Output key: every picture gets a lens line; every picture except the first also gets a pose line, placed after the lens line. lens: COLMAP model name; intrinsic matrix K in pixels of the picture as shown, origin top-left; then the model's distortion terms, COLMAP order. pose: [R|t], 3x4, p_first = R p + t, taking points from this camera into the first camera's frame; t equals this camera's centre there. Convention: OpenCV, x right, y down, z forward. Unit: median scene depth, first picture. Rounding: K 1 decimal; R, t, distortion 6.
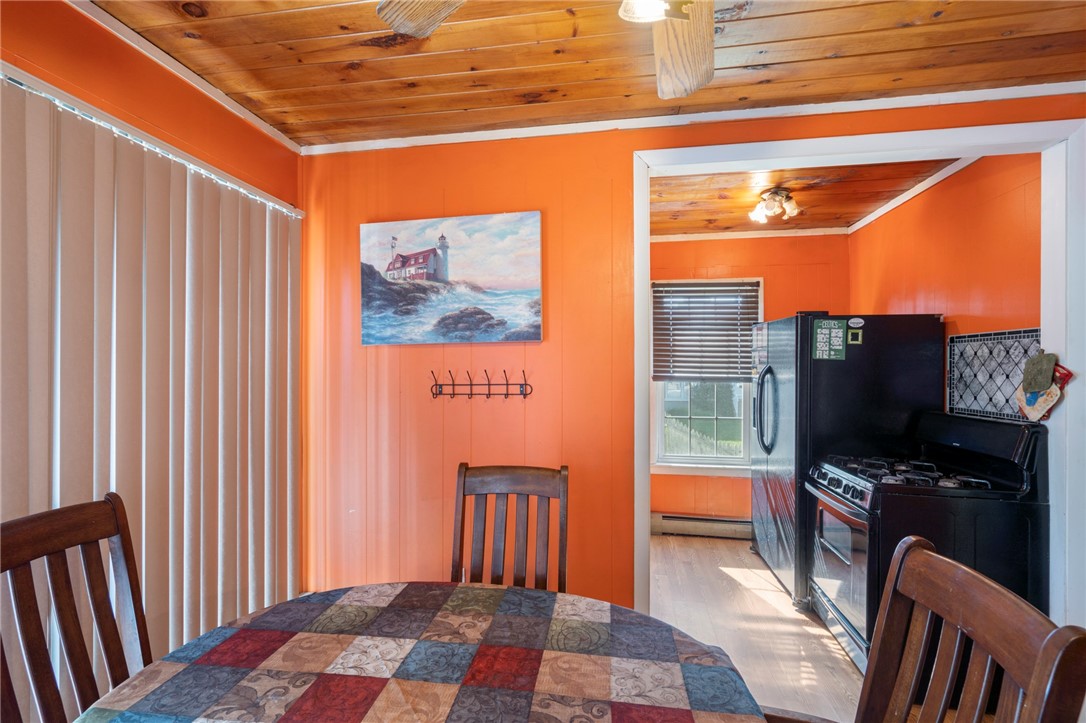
lens RADIAL K [[498.1, 0, 540.4], [0, 498.1, 365.2], [0, 0, 1]] dist [-0.001414, 0.000075]
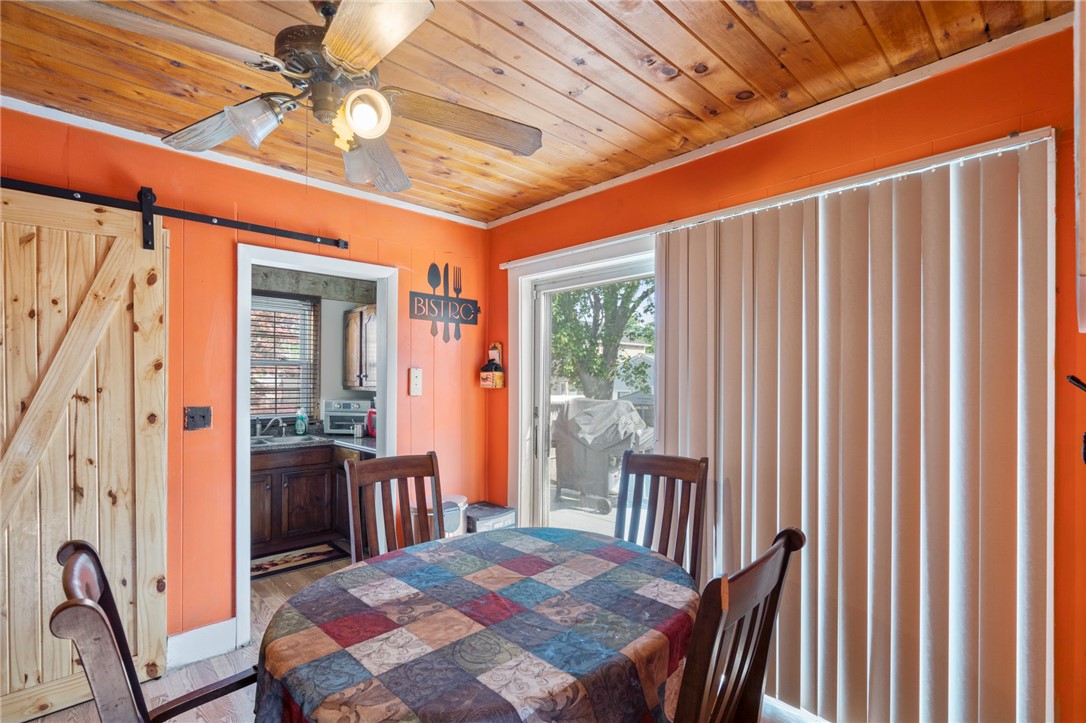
lens RADIAL K [[498.1, 0, 533.7], [0, 498.1, 377.7], [0, 0, 1]] dist [-0.001414, 0.000075]
pose [[-0.605981, -0.009029, -0.795428, 0.855546], [0.001625, 0.999919, -0.012588, 0.026452], [0.795477, -0.008921, -0.605917, 1.807625]]
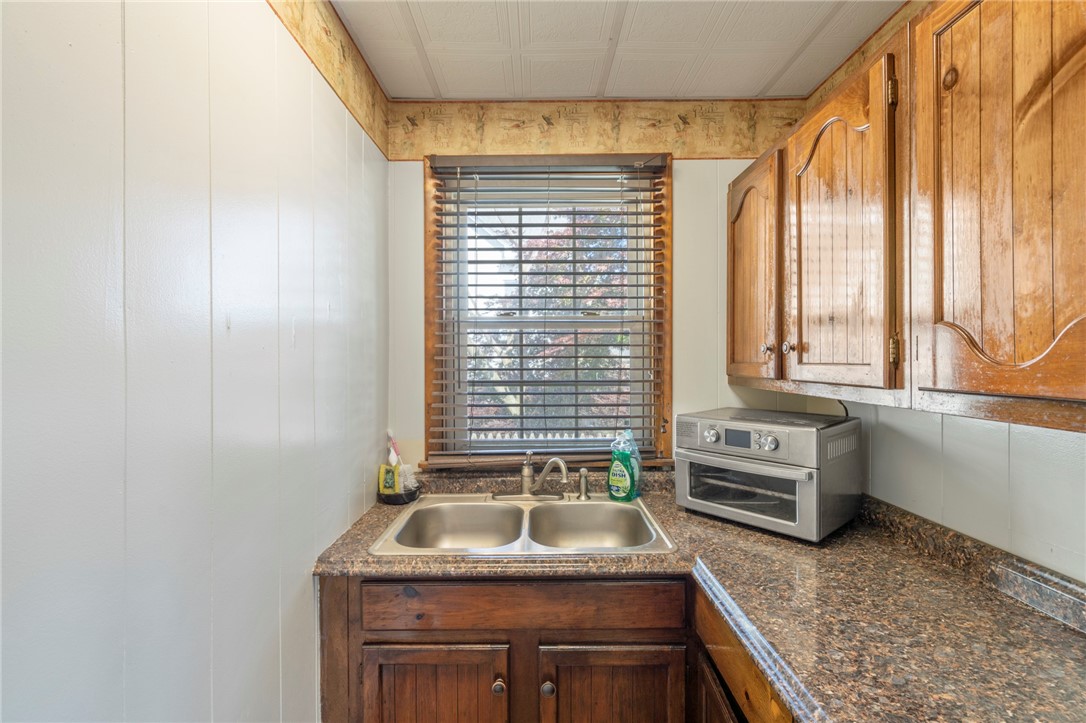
lens RADIAL K [[498.1, 0, 542.6], [0, 498.1, 355.2], [0, 0, 1]] dist [-0.001414, 0.000075]
pose [[-0.983210, -0.002725, -0.182455, 0.484048], [-0.000649, 0.999934, -0.011435, 0.018554], [0.182474, -0.011125, -0.983148, 1.219416]]
